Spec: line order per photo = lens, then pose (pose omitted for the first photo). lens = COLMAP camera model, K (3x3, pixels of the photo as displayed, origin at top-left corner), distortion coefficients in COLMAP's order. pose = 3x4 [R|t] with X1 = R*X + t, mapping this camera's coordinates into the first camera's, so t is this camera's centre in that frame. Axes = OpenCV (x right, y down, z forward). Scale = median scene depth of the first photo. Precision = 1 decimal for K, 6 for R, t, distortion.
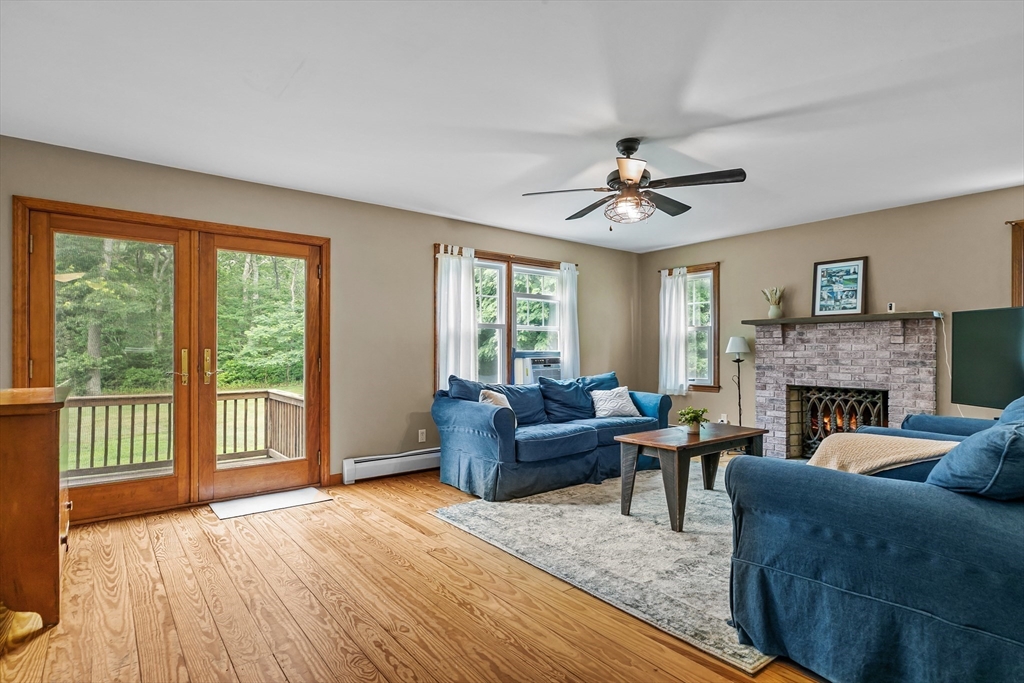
lens RADIAL K [[508.7, 0, 508.8], [0, 508.7, 340.0], [0, 0, 1]] dist [-0.004309, 0.000068]
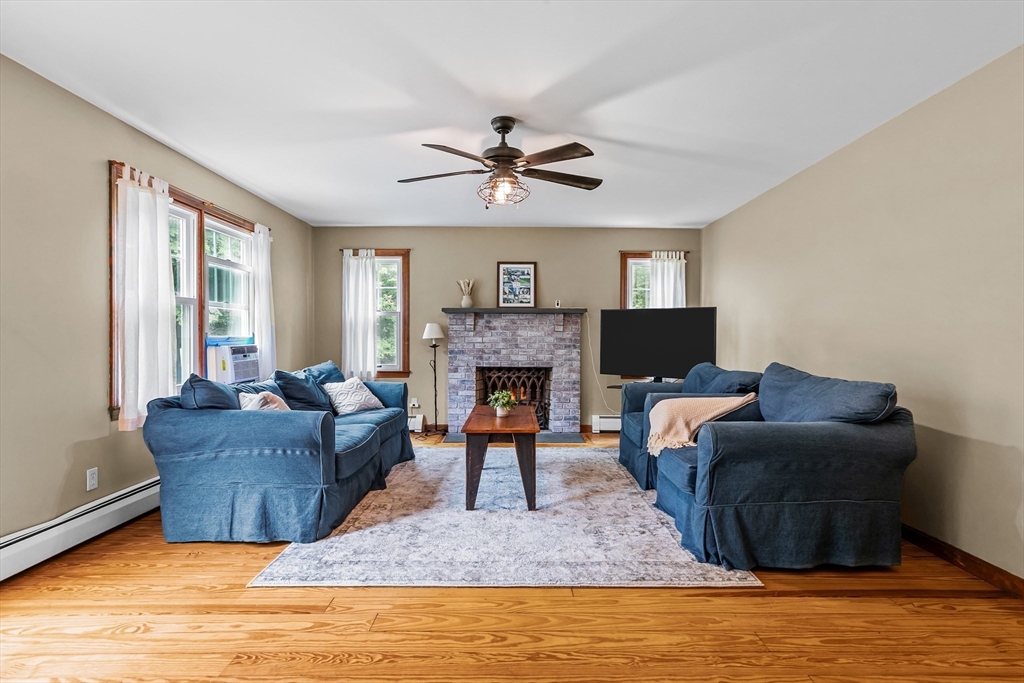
lens RADIAL K [[519.5, 0, 509.9], [0, 519.5, 332.4], [0, 0, 1]] dist [-0.001873, -0.000075]
pose [[0.624755, 0.007029, 0.780789, -0.340488], [-0.019027, 0.999800, 0.006224, 0.003534], [-0.780589, -0.018745, 0.624763, 0.240674]]
